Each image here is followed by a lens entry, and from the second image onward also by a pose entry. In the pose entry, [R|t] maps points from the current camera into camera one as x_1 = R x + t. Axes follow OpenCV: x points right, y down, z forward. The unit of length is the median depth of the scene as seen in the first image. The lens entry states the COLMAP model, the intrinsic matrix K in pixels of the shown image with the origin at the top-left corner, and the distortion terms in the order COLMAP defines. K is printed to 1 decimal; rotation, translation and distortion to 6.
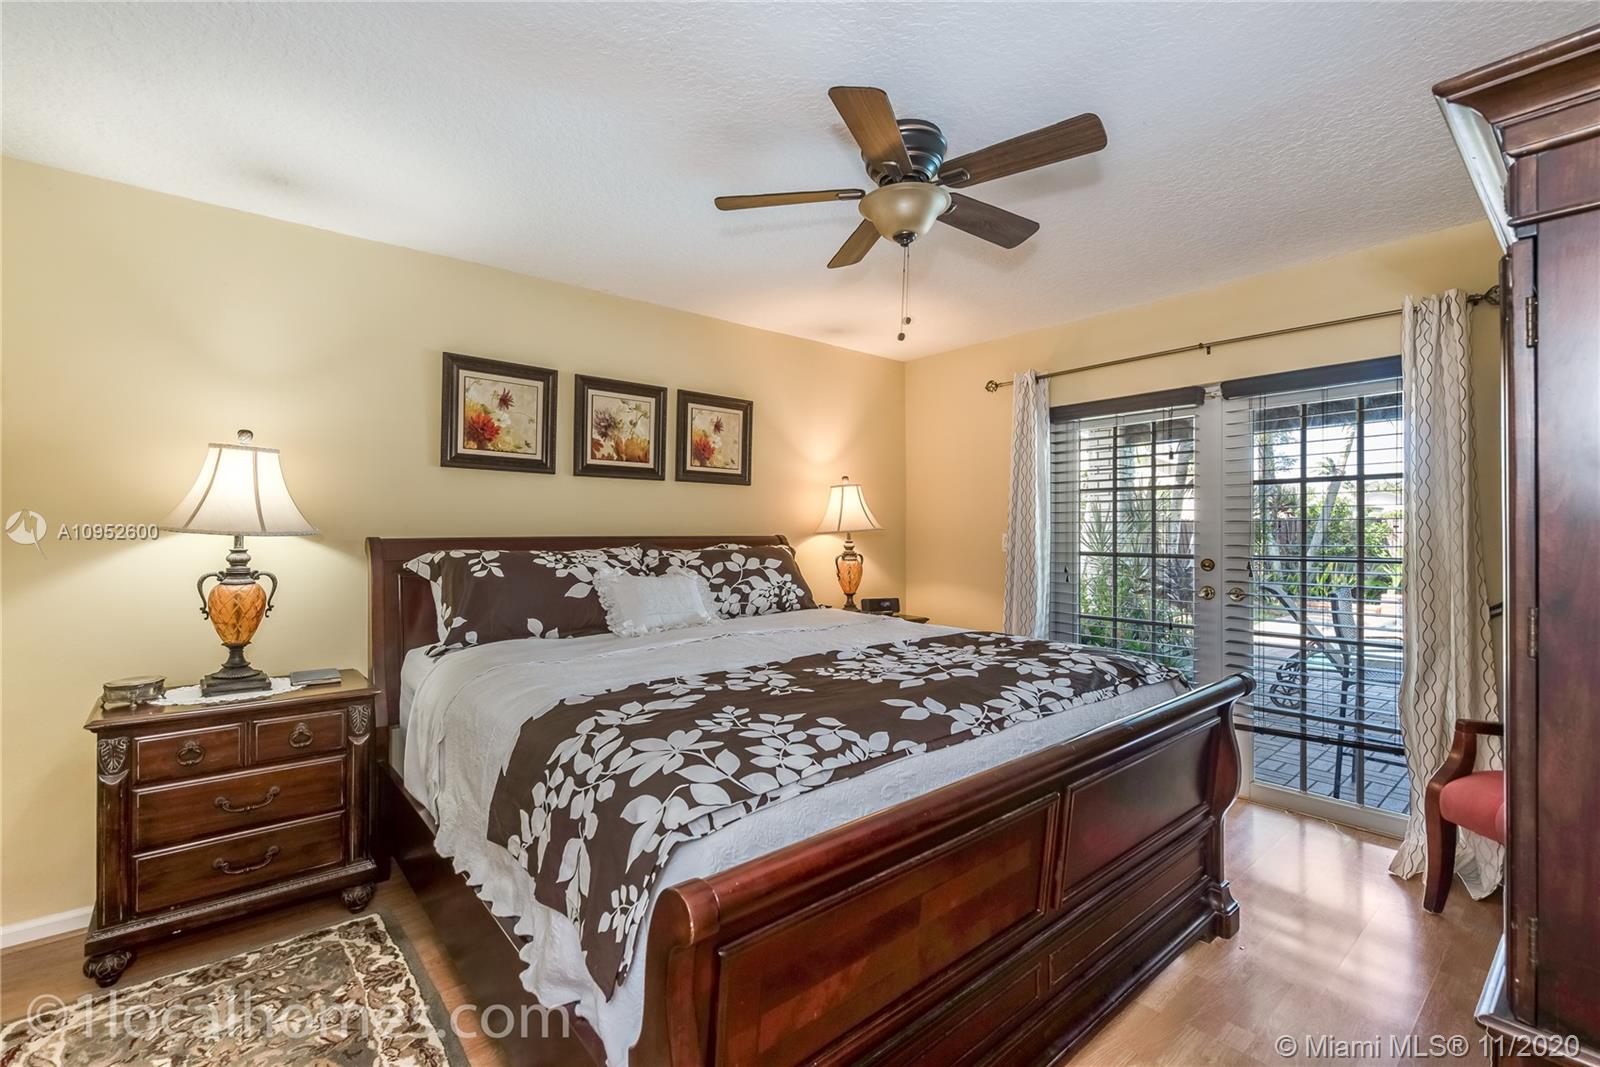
lens RADIAL K [[703.0, 0, 800.0], [0, 703.0, 533.5], [0, 0, 1]] dist [0.000824, -0.000331]
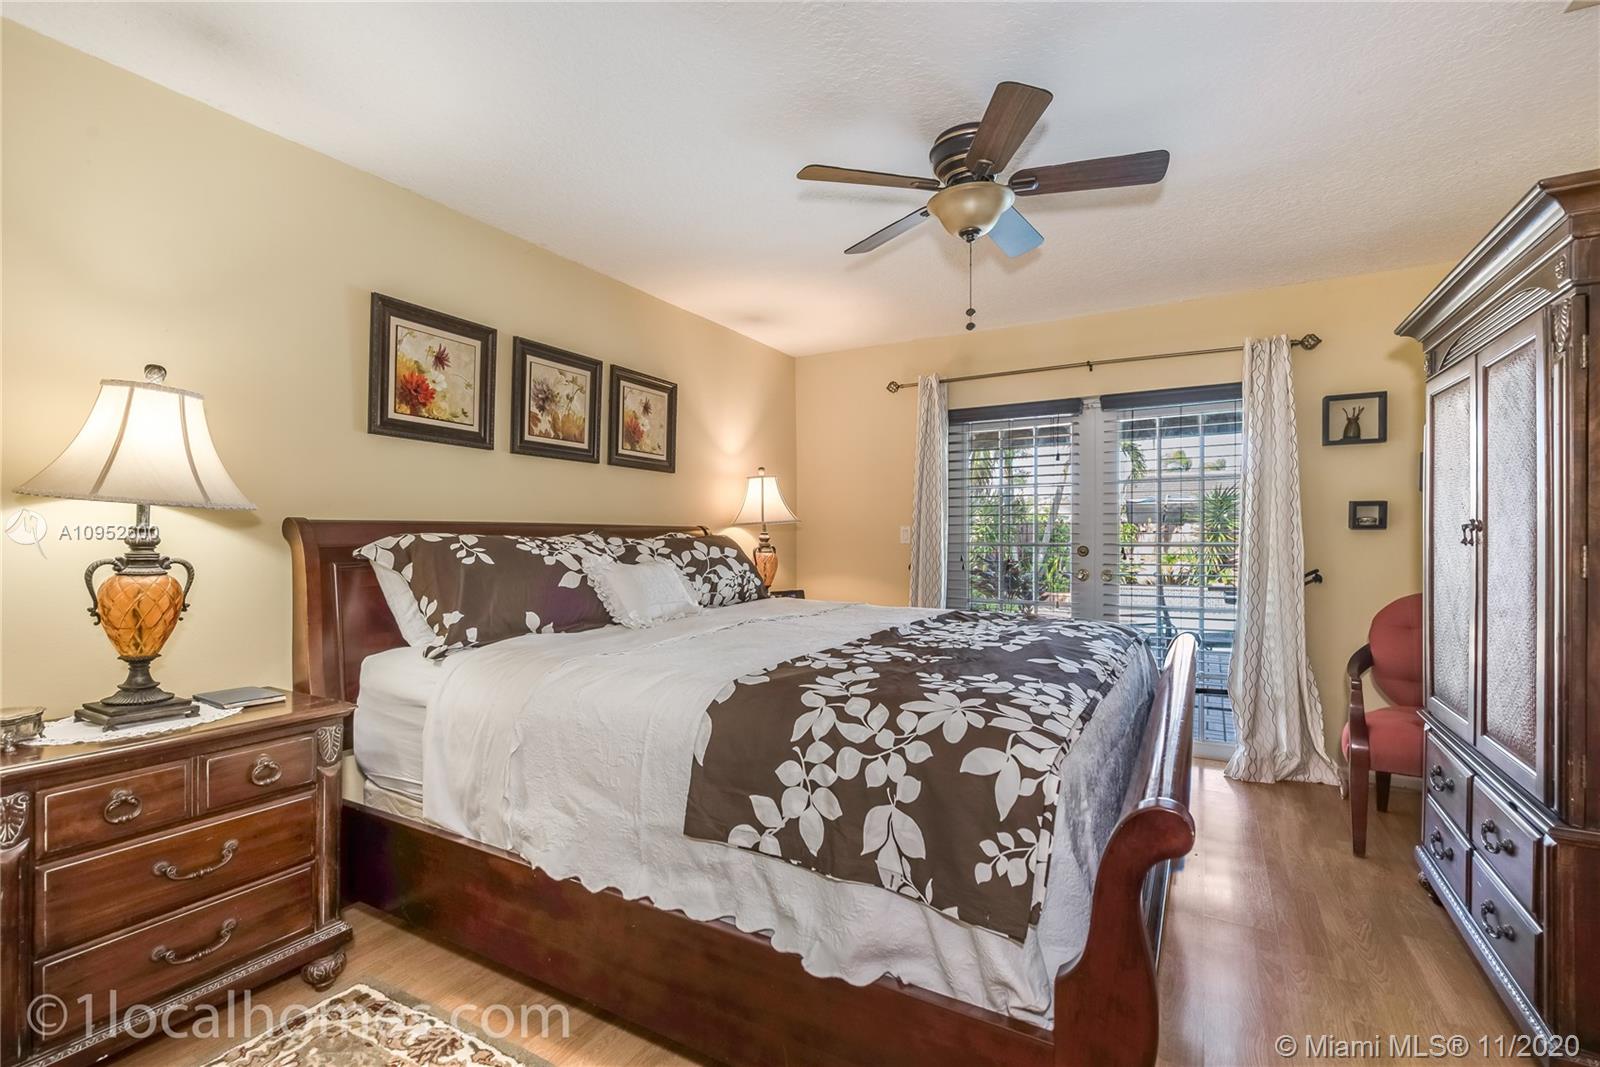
lens RADIAL K [[717.9, 0, 801.0], [0, 717.9, 542.0], [0, 0, 1]] dist [0.002324, -0.000187]
pose [[0.937961, -0.003148, 0.346726, -0.310559], [0.002174, 0.999993, 0.003199, 0.027201], [-0.346733, -0.002247, 0.937961, 0.045217]]
